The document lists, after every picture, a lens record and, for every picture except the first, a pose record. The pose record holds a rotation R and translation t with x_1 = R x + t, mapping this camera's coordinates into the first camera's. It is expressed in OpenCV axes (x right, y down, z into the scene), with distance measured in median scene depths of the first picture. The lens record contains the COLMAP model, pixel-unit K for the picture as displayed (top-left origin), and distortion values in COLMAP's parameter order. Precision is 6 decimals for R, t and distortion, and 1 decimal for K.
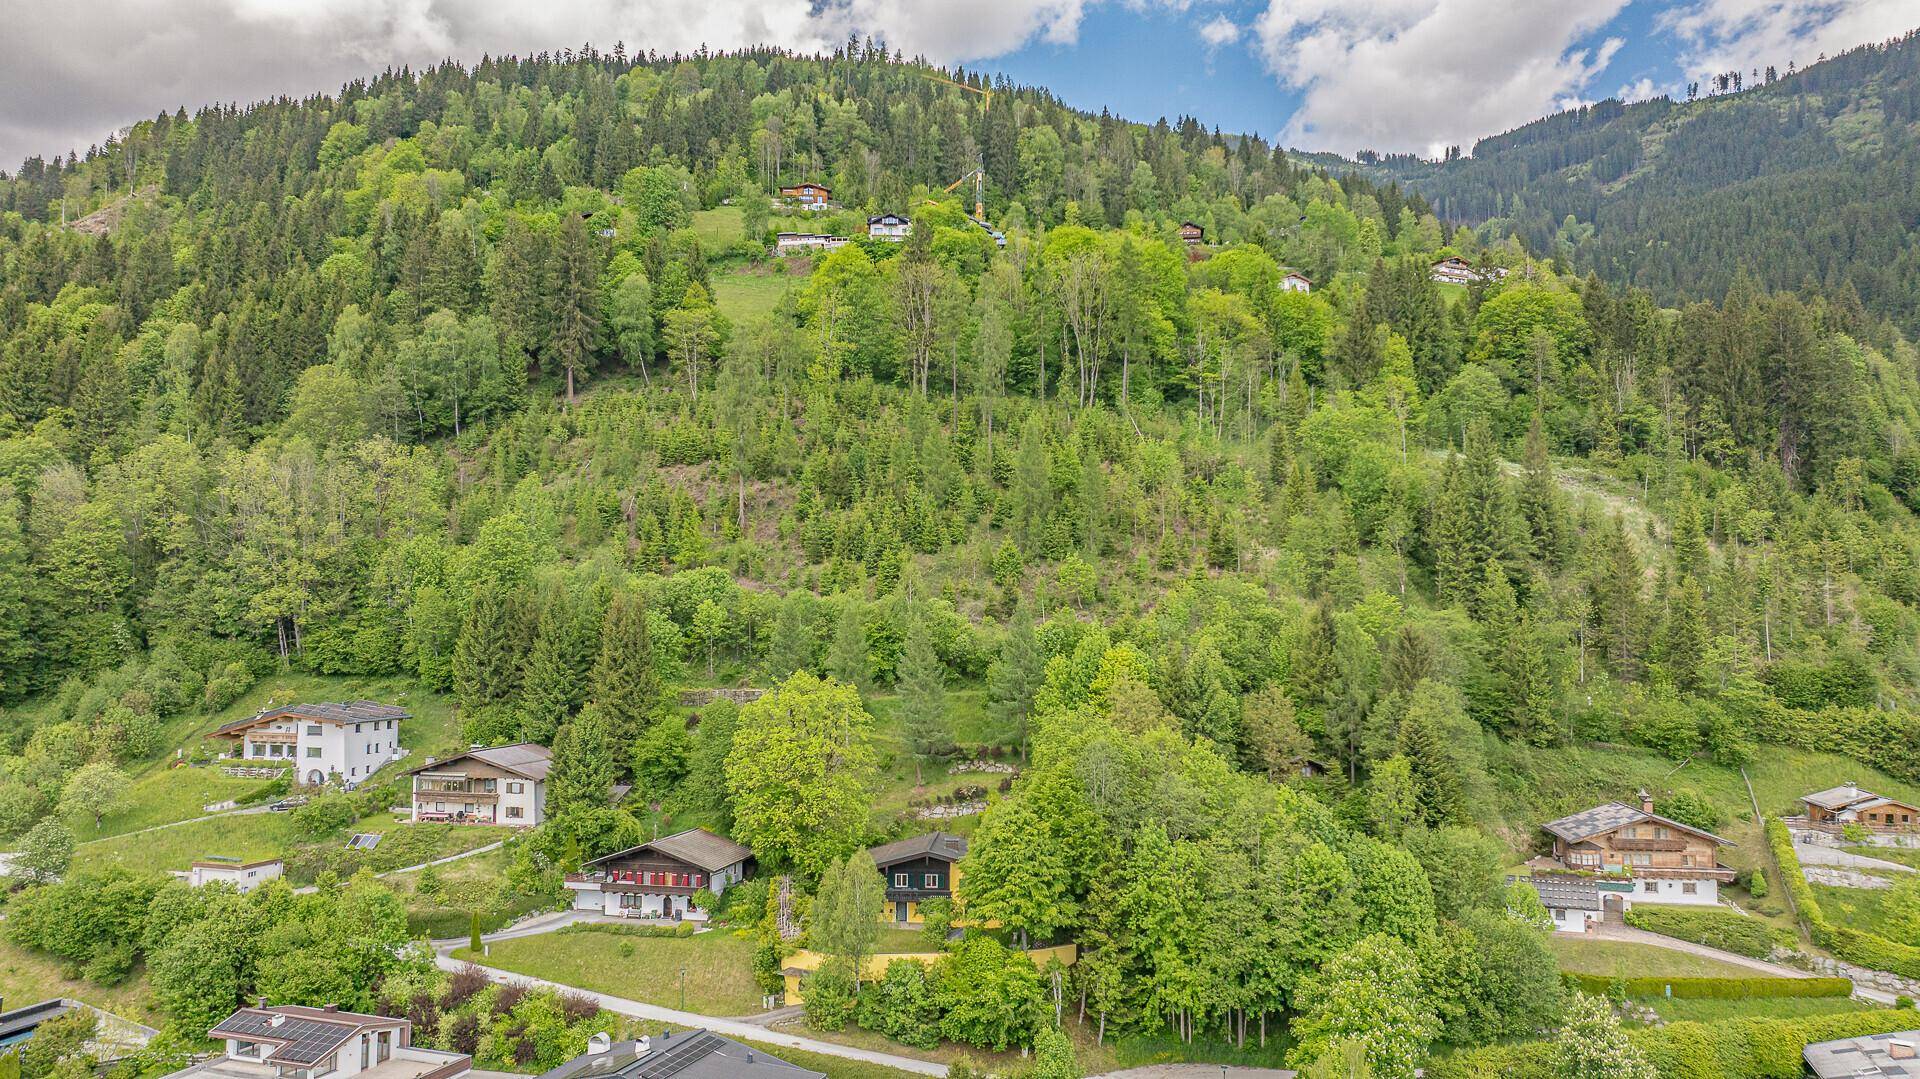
lens RADIAL K [[1348.0, 0, 963.4], [0, 1348.0, 541.6], [0, 0, 1]] dist [-0.035515, 0.036974]
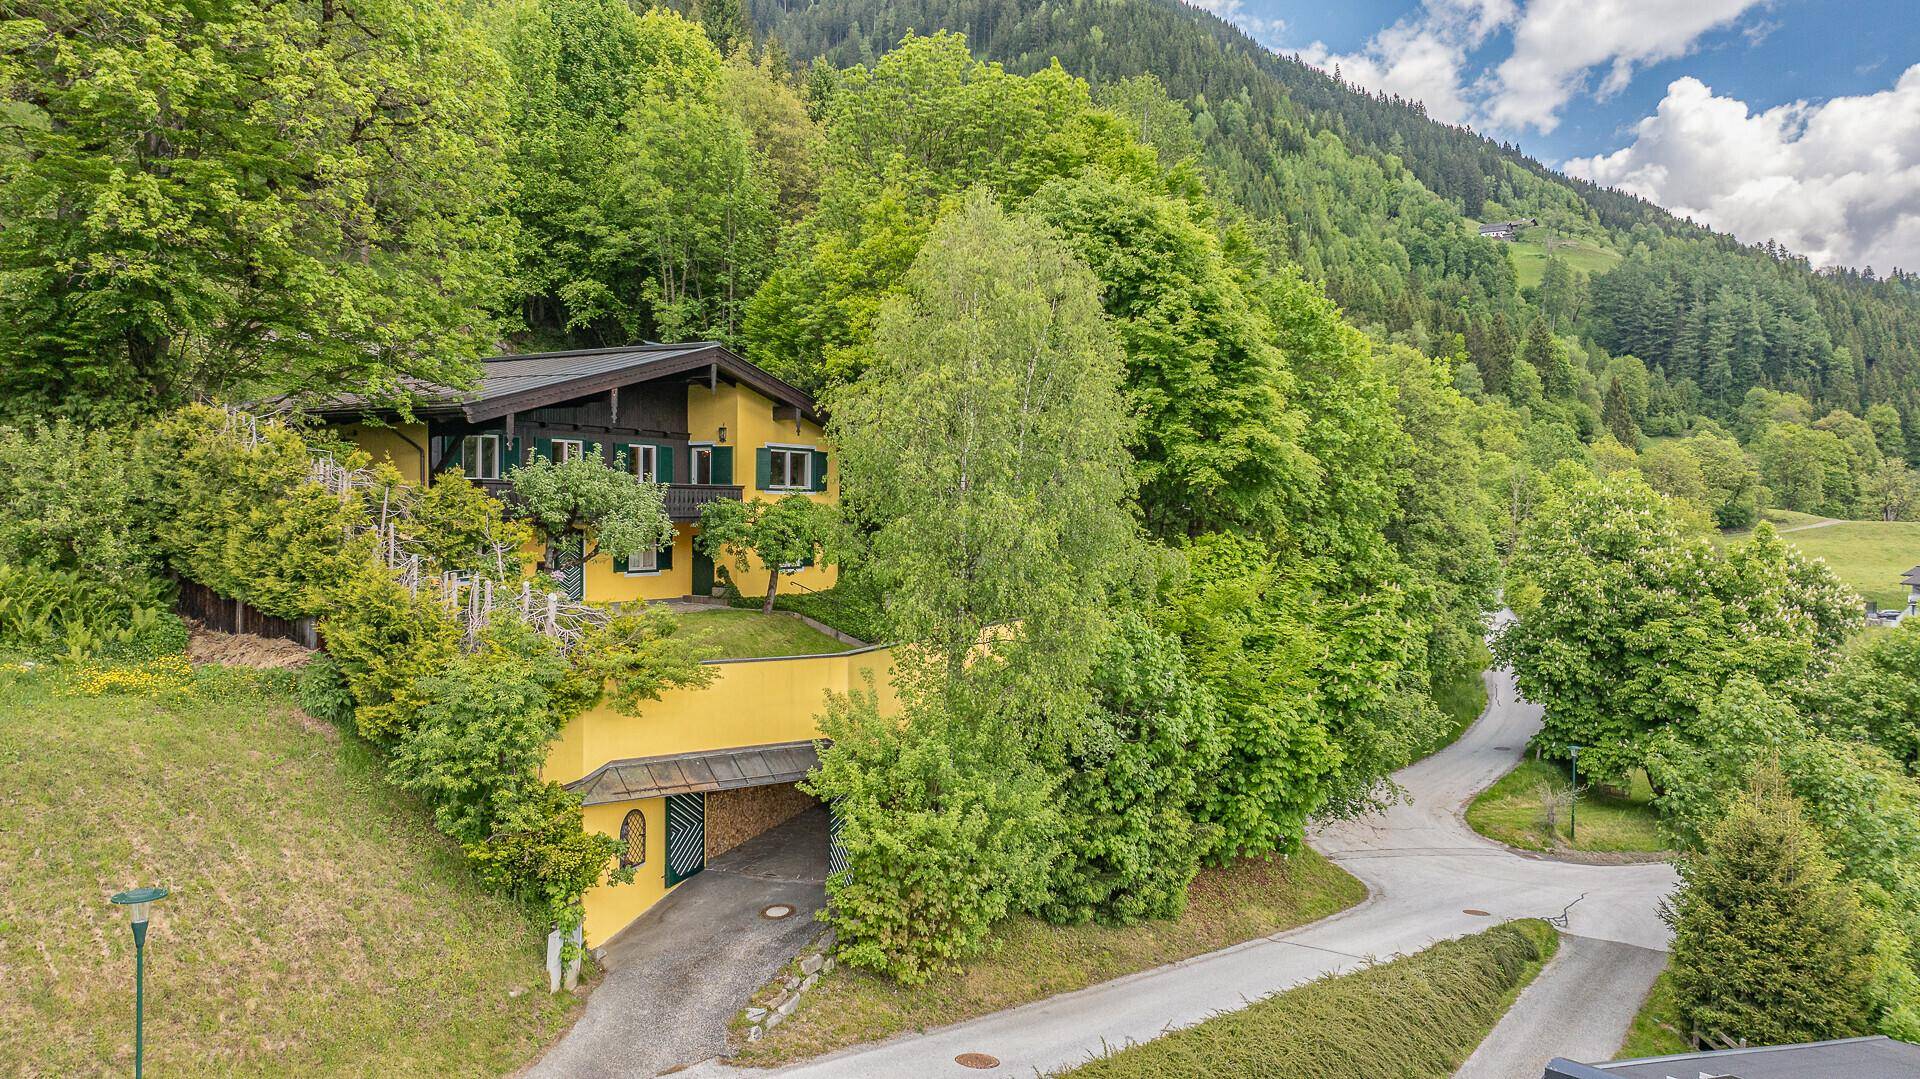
lens RADIAL K [[1348.0, 0, 972.8], [0, 1348.0, 542.6], [0, 0, 1]] dist [-0.035515, 0.036974]
pose [[0.437662, -0.018321, 0.898953, -0.228390], [-0.067749, 0.996278, 0.053289, 0.214393], [-0.896584, -0.084226, 0.434791, 0.689375]]
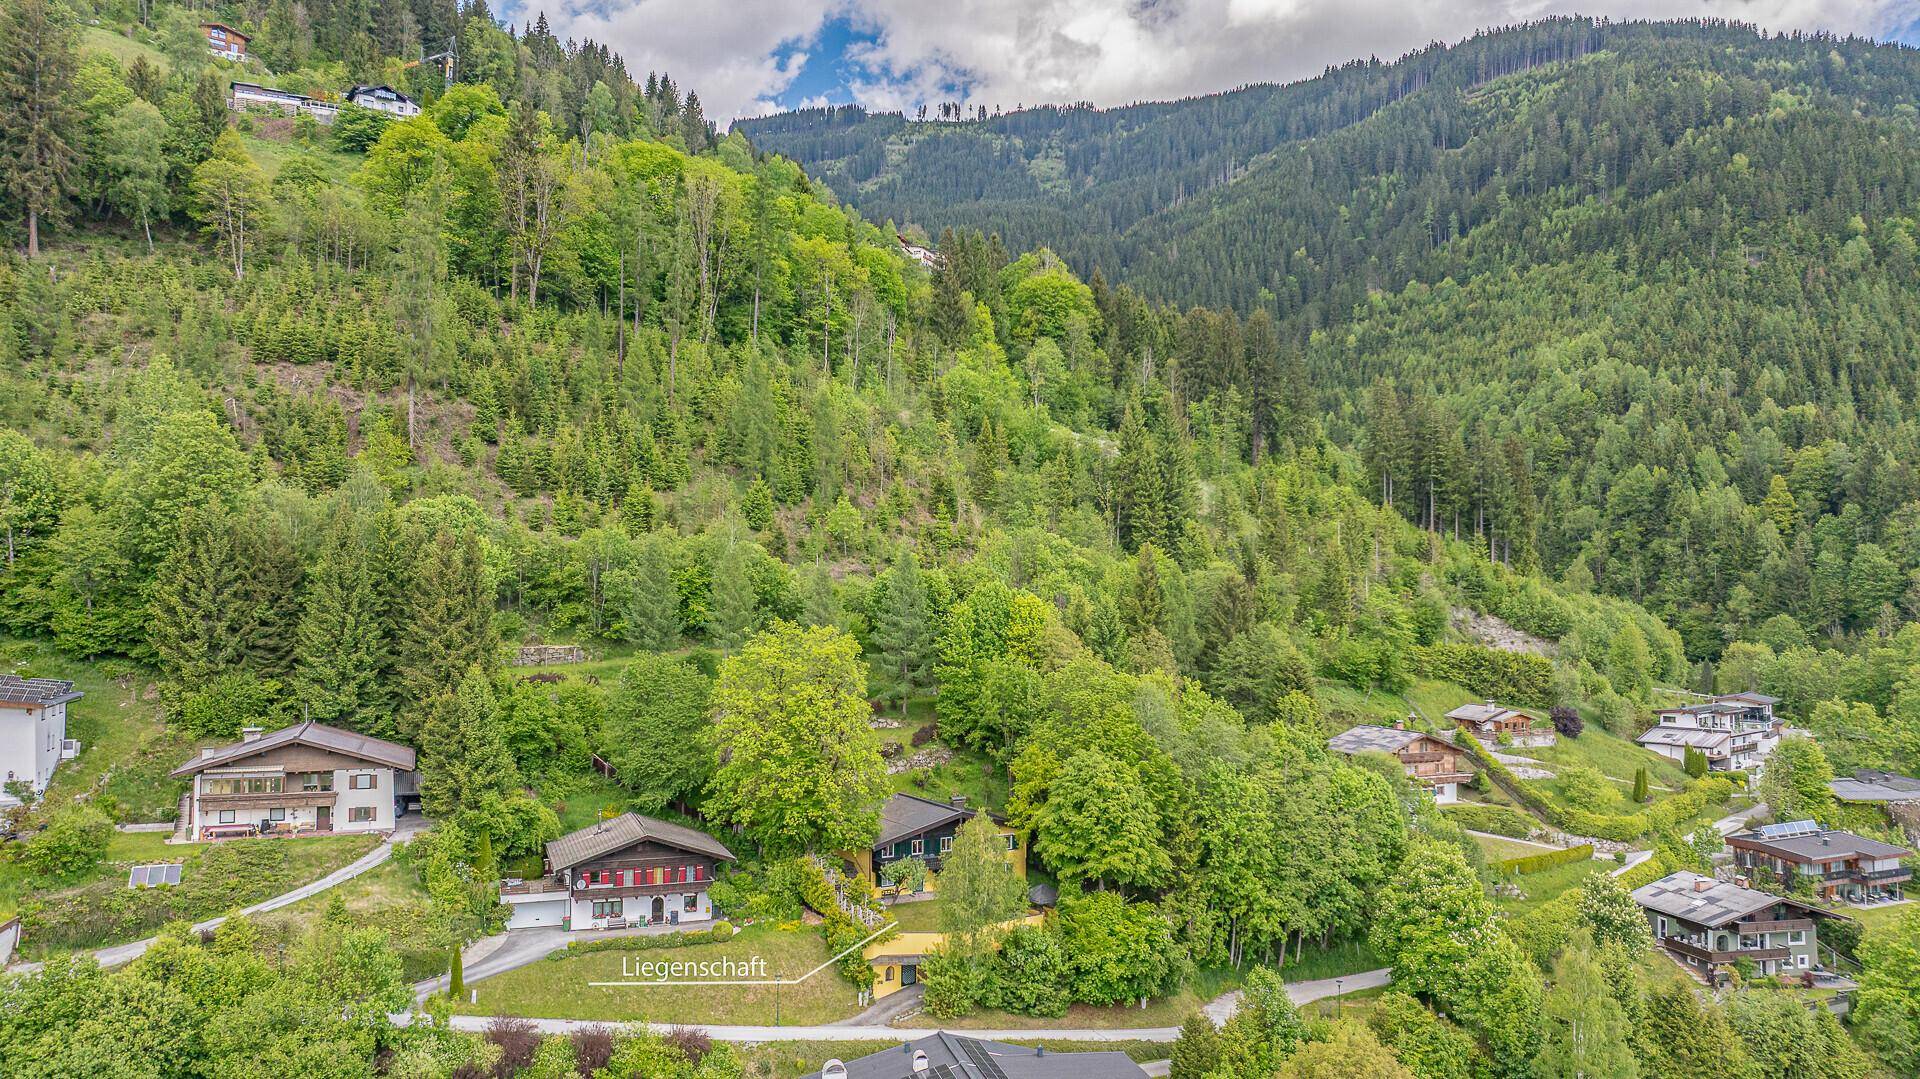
lens RADIAL K [[1348.0, 0, 962.1], [0, 1348.0, 543.4], [0, 0, 1]] dist [-0.035515, 0.036974]
pose [[0.832444, 0.023027, 0.553630, -0.458473], [-0.041017, 0.998956, 0.020126, 0.022848], [-0.552589, -0.039462, 0.832519, 0.200257]]
